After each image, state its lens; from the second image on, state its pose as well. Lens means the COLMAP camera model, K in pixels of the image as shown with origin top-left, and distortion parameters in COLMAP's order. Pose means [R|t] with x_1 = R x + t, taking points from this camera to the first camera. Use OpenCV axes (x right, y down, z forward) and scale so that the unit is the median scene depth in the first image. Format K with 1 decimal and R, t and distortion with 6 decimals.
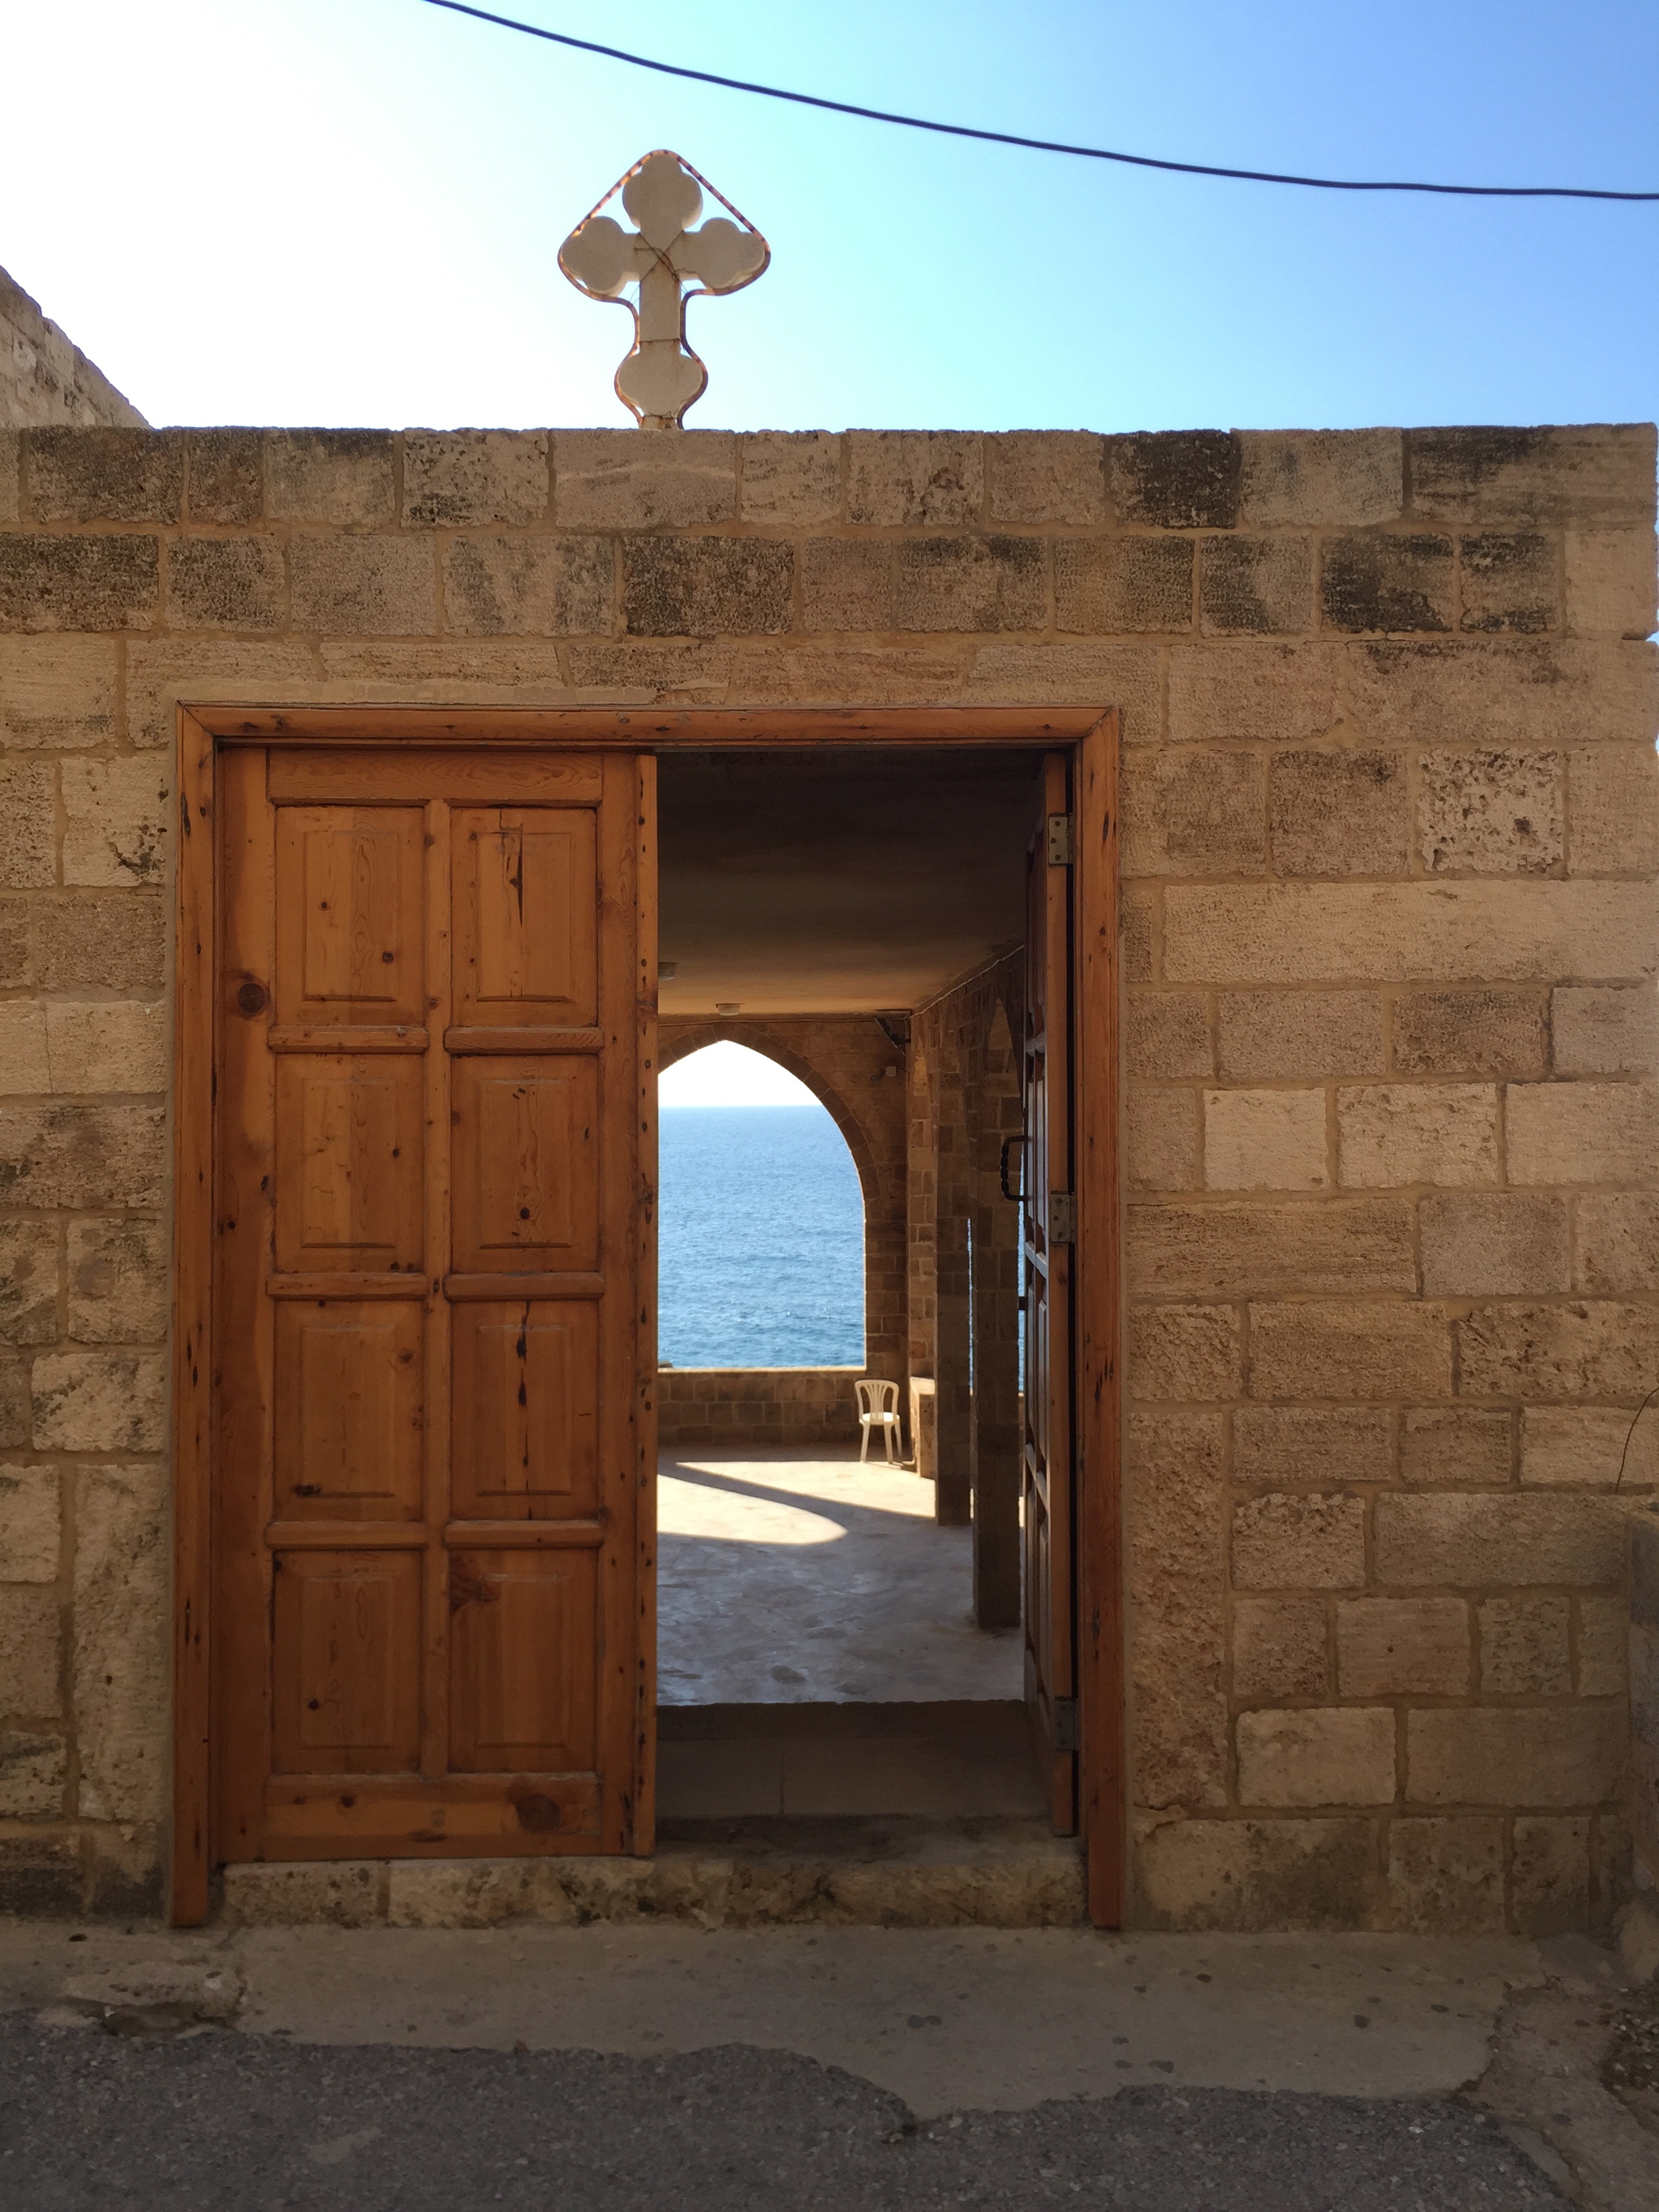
lens RADIAL K [[2010.9, 0, 829.5], [0, 2010.9, 1106.0], [0, 0, 1]] dist [0.056937, -0.007496]
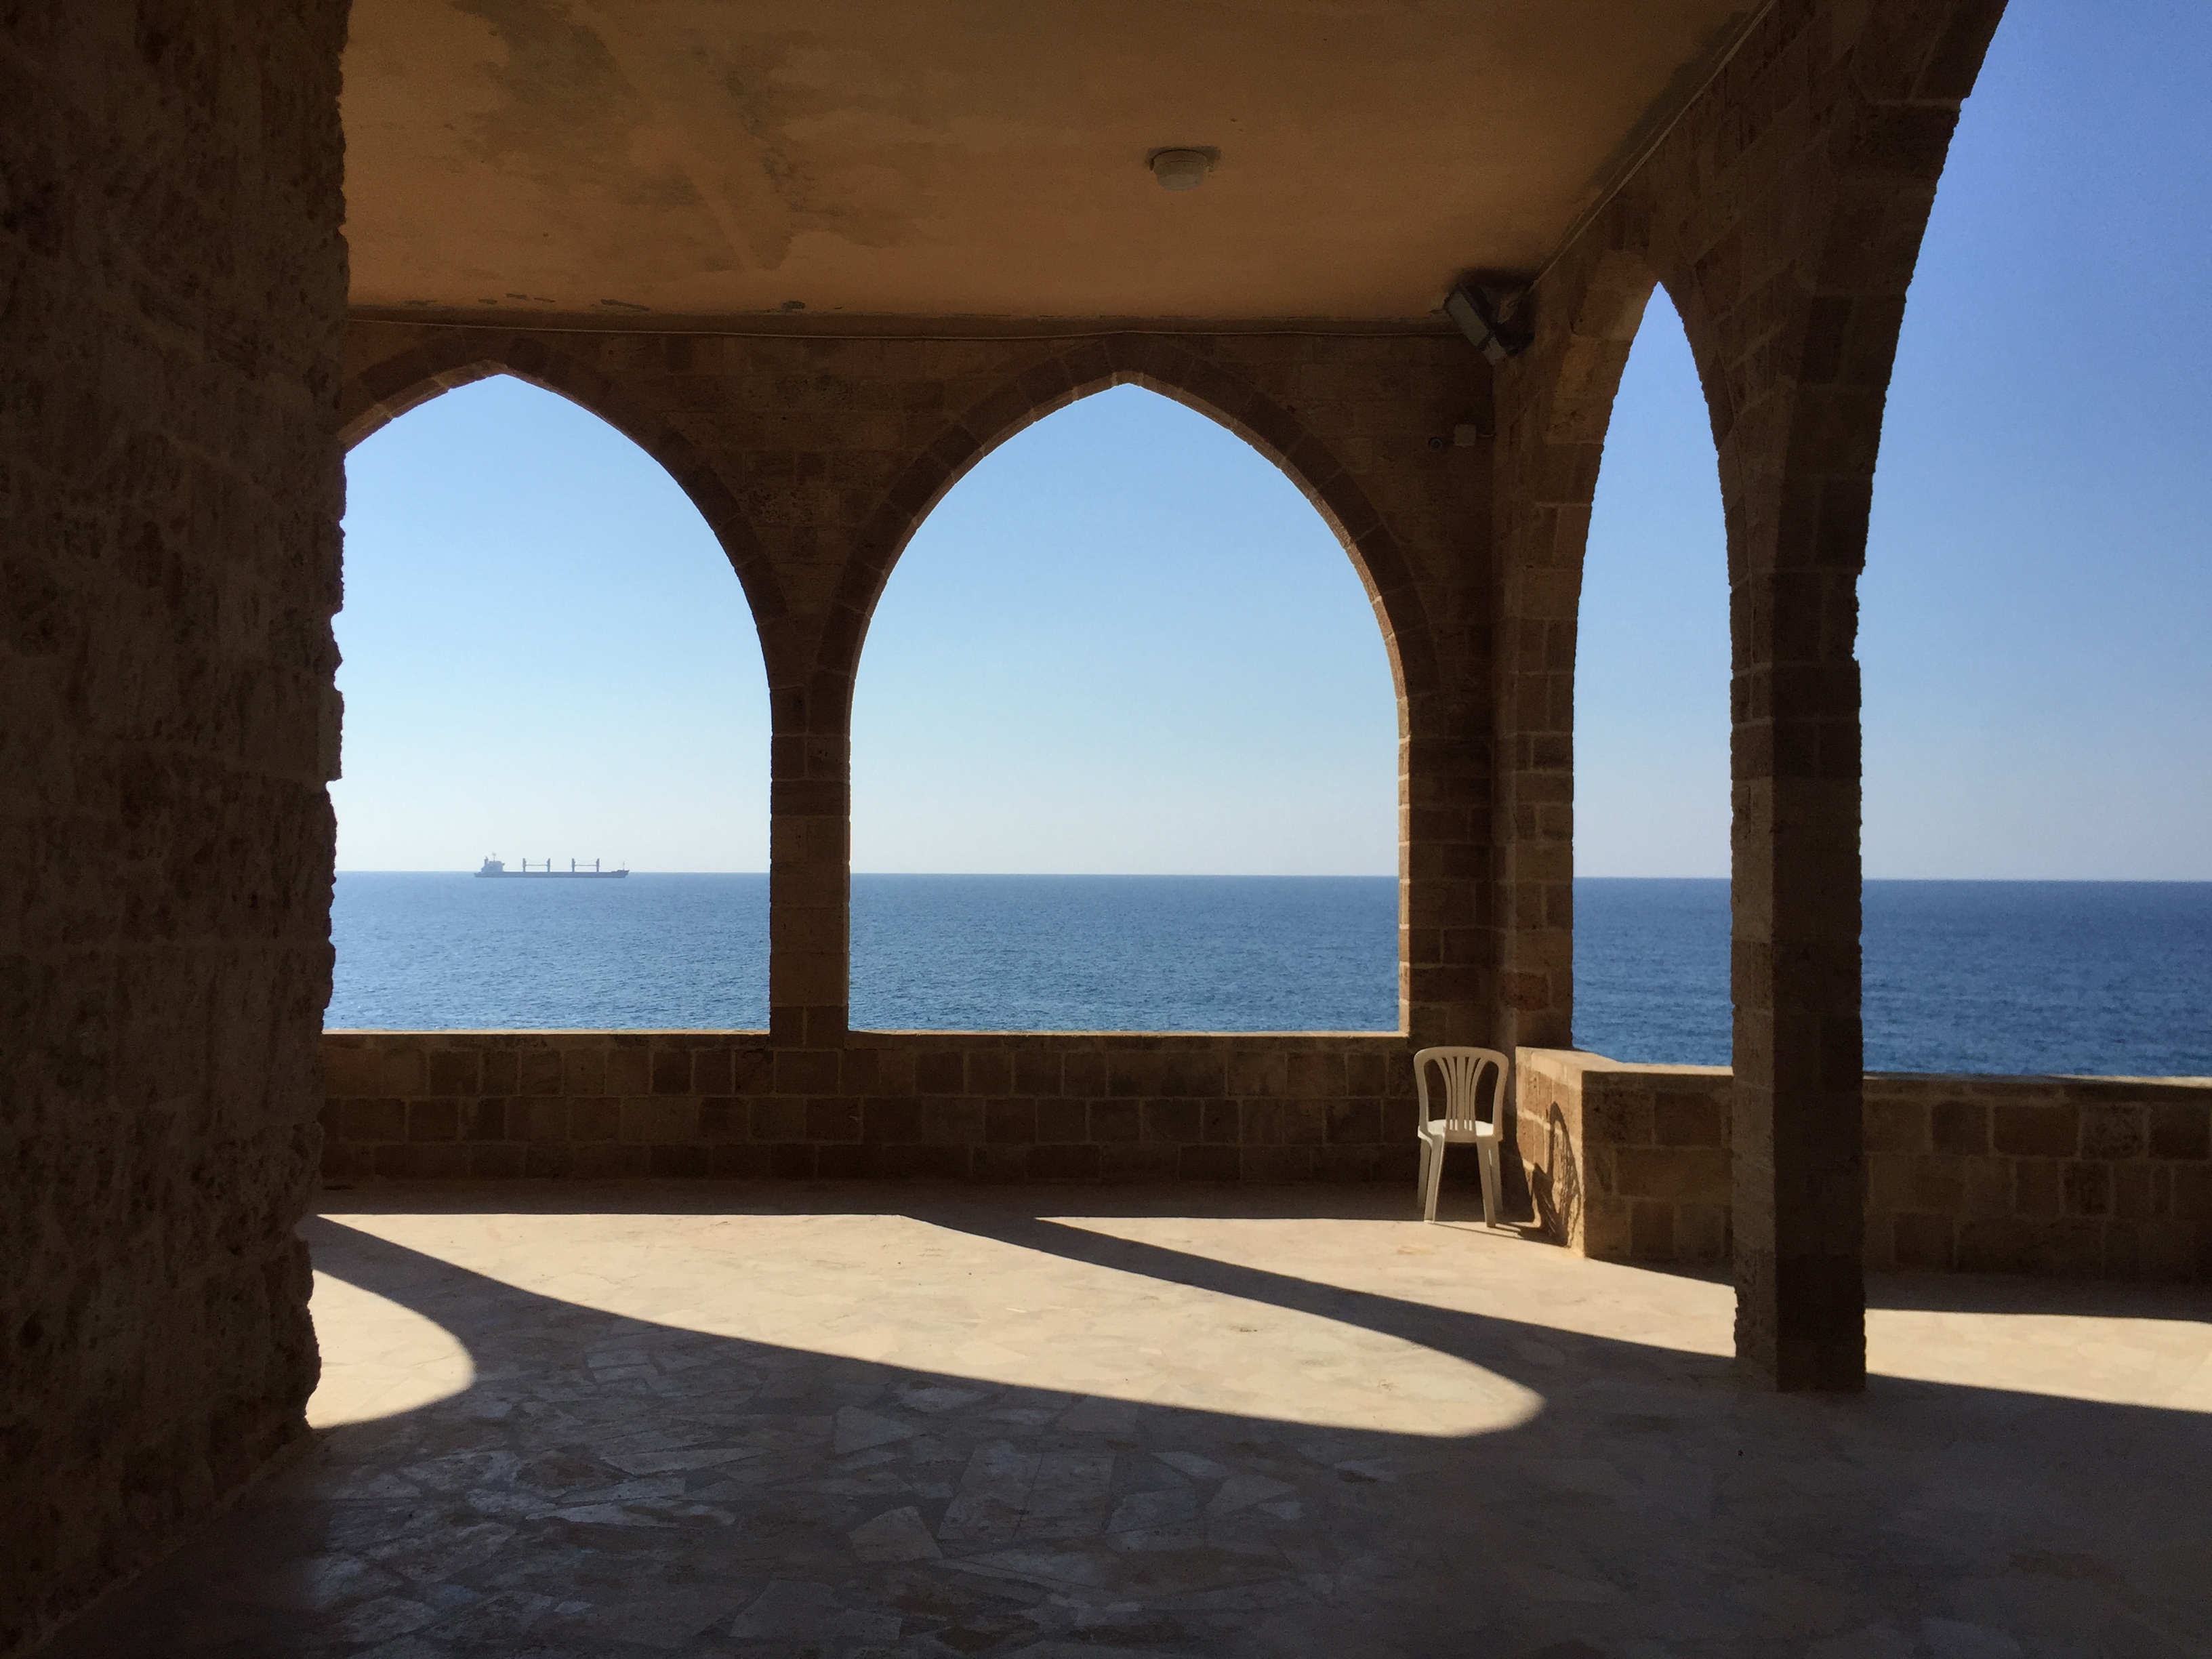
lens RADIAL K [[2010.9, 0, 1106.0], [0, 2010.9, 829.5], [0, 0, 1]] dist [0.056937, -0.007496]
pose [[0.999905, 0.012642, 0.005462, -0.099860], [-0.012501, 0.999605, -0.025190, 0.156969], [-0.005778, 0.025119, 0.999668, 0.846332]]
